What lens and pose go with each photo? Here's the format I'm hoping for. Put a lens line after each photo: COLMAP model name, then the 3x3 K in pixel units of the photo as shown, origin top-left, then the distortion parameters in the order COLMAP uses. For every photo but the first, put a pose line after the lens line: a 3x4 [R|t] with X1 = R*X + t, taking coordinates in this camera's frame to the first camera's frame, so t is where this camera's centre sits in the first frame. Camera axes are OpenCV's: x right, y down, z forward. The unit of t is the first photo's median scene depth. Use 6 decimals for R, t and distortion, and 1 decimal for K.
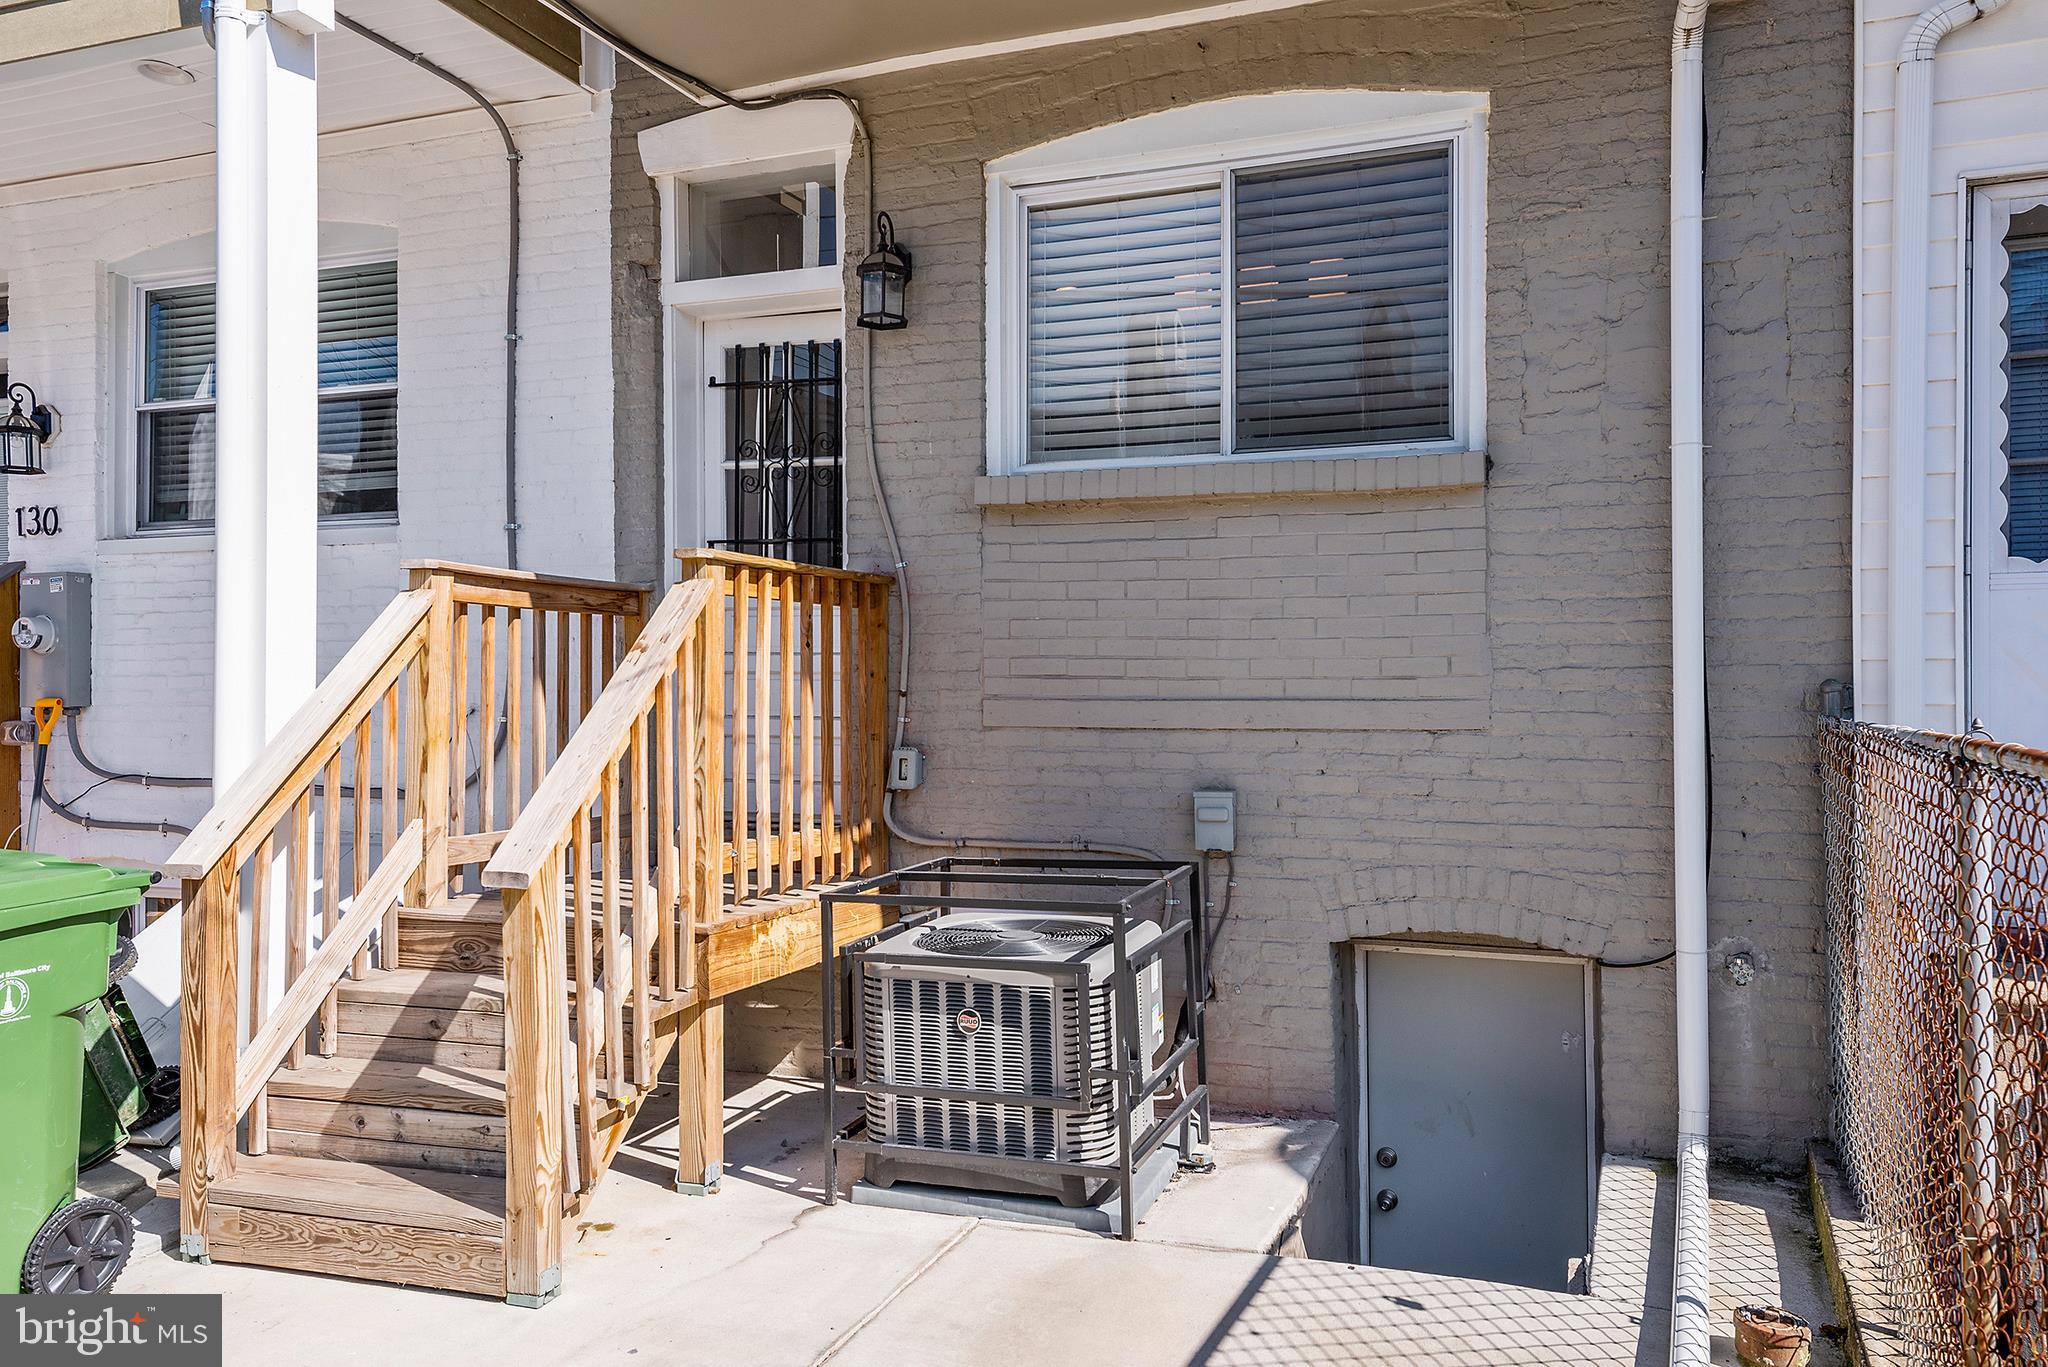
lens RADIAL K [[1469.8, 0, 1022.3], [0, 1469.8, 682.8], [0, 0, 1]] dist [0.032532, -0.002478]
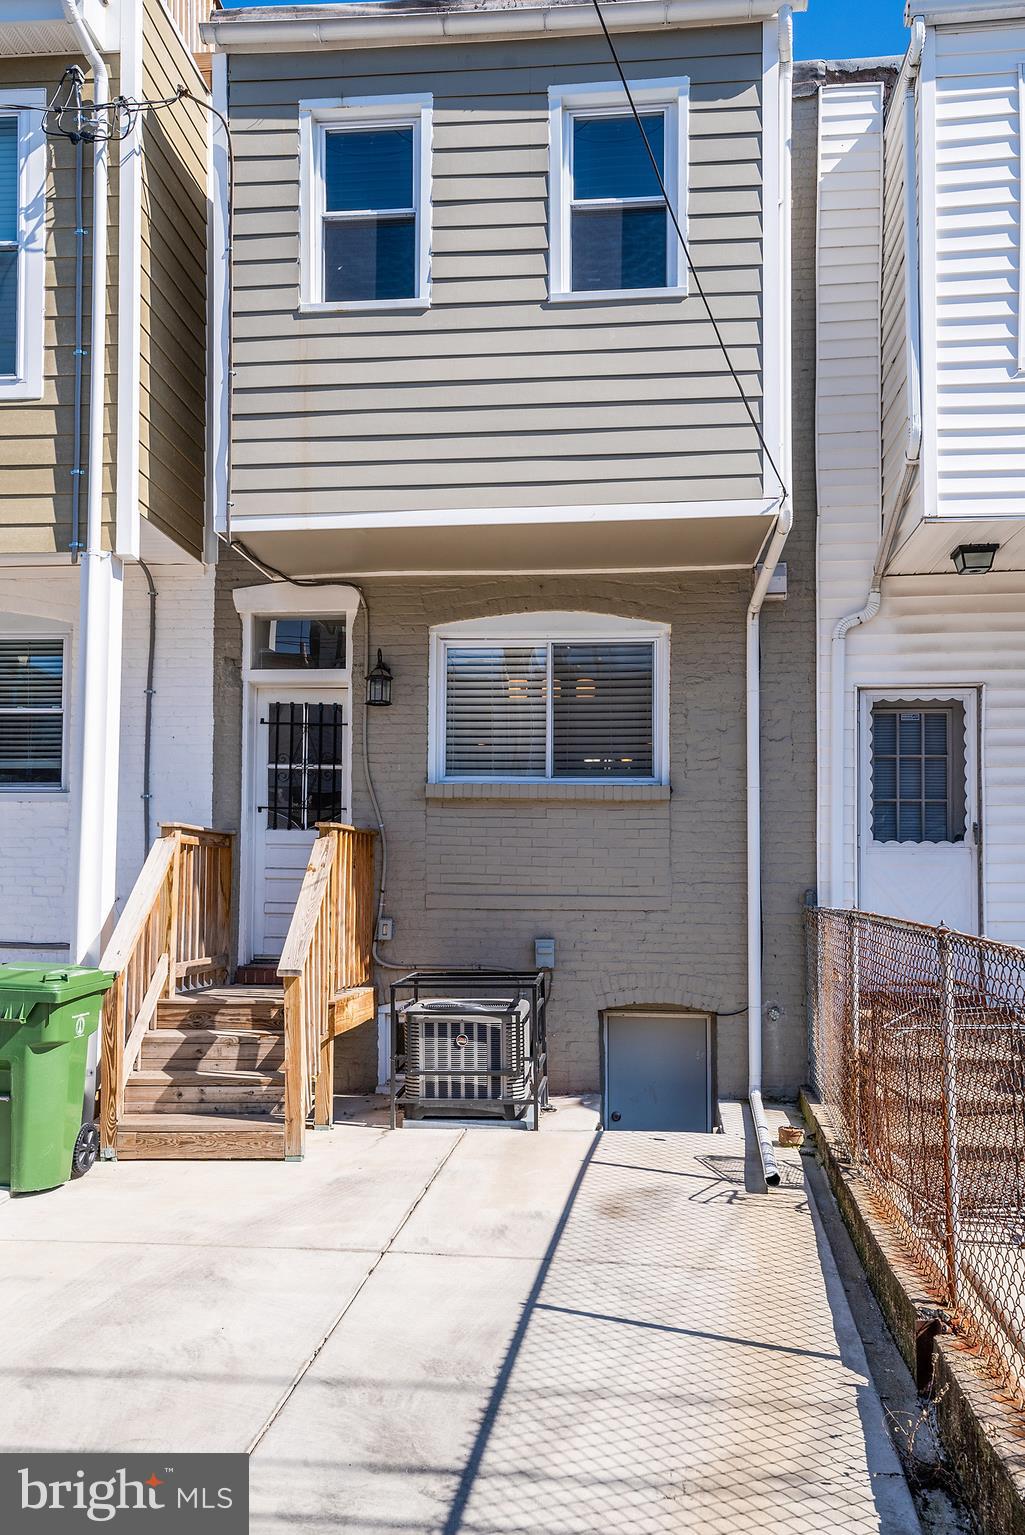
lens RADIAL K [[1171.6, 0, 506.5], [0, 1171.6, 835.2], [0, 0, 1]] dist [0.035062, 0.006156]
pose [[0.966393, 0.020451, 0.256254, -0.380757], [-0.010874, 0.999190, -0.038735, -0.009973], [-0.256838, 0.034647, 0.965833, -0.650653]]
